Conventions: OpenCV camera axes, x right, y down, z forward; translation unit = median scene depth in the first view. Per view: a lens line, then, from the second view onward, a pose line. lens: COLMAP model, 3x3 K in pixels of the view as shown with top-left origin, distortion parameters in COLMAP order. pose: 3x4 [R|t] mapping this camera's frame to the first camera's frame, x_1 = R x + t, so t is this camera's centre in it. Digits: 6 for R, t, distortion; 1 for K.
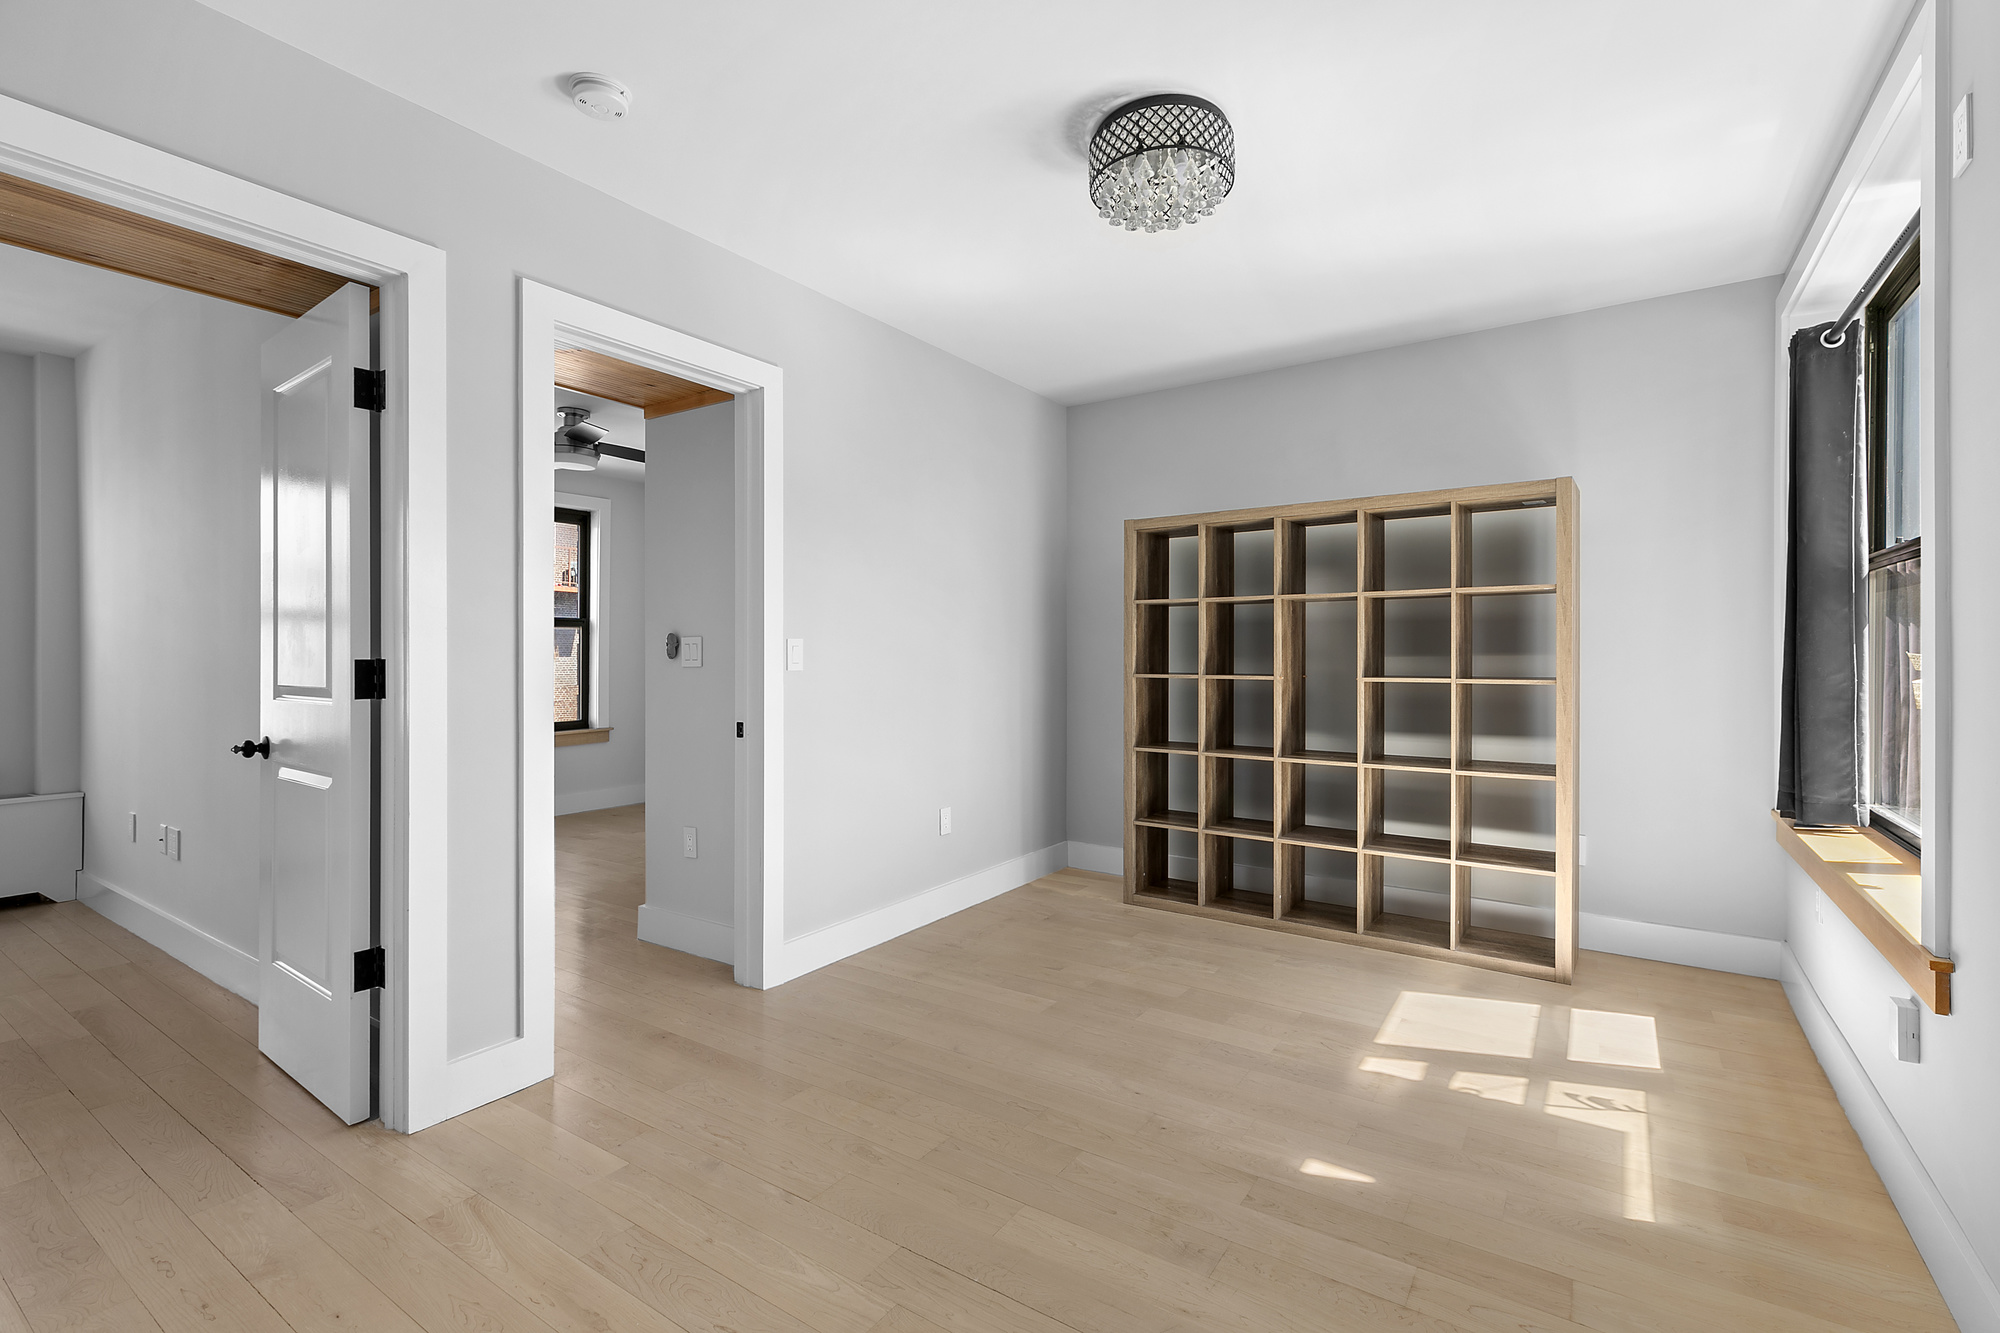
lens RADIAL K [[892.2, 0, 1019.1], [0, 892.2, 673.7], [0, 0, 1]] dist [0.000453, 0.000334]
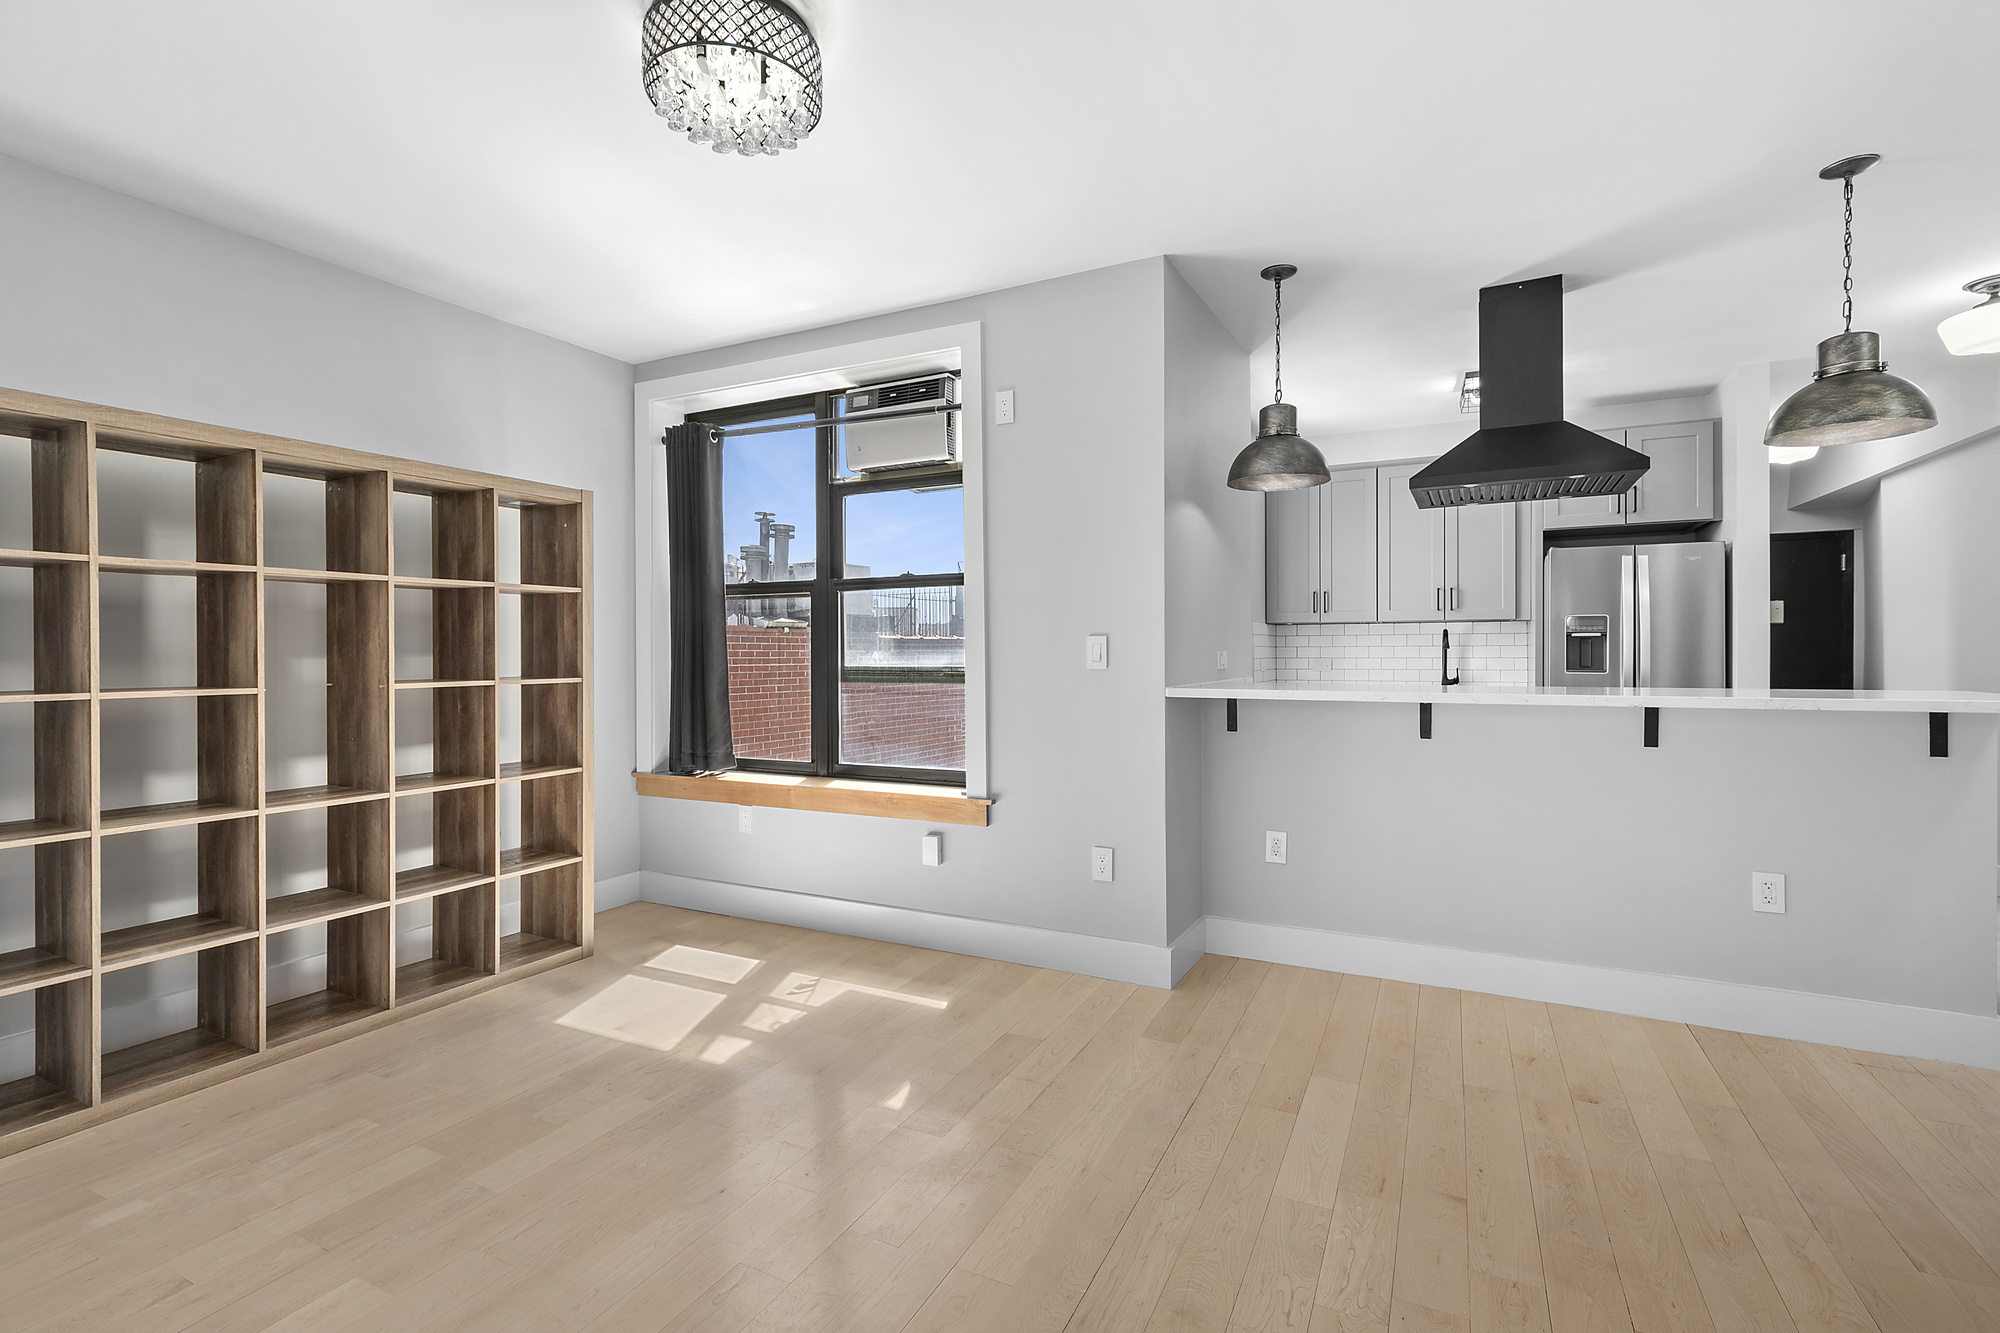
lens RADIAL K [[892.2, 0, 1019.1], [0, 892.2, 673.7], [0, 0, 1]] dist [0.000453, 0.000334]
pose [[-0.134470, -0.022181, 0.990669, -0.514320], [0.016669, 0.999557, 0.024642, -0.016769], [-0.990778, 0.019827, -0.134040, 0.601889]]
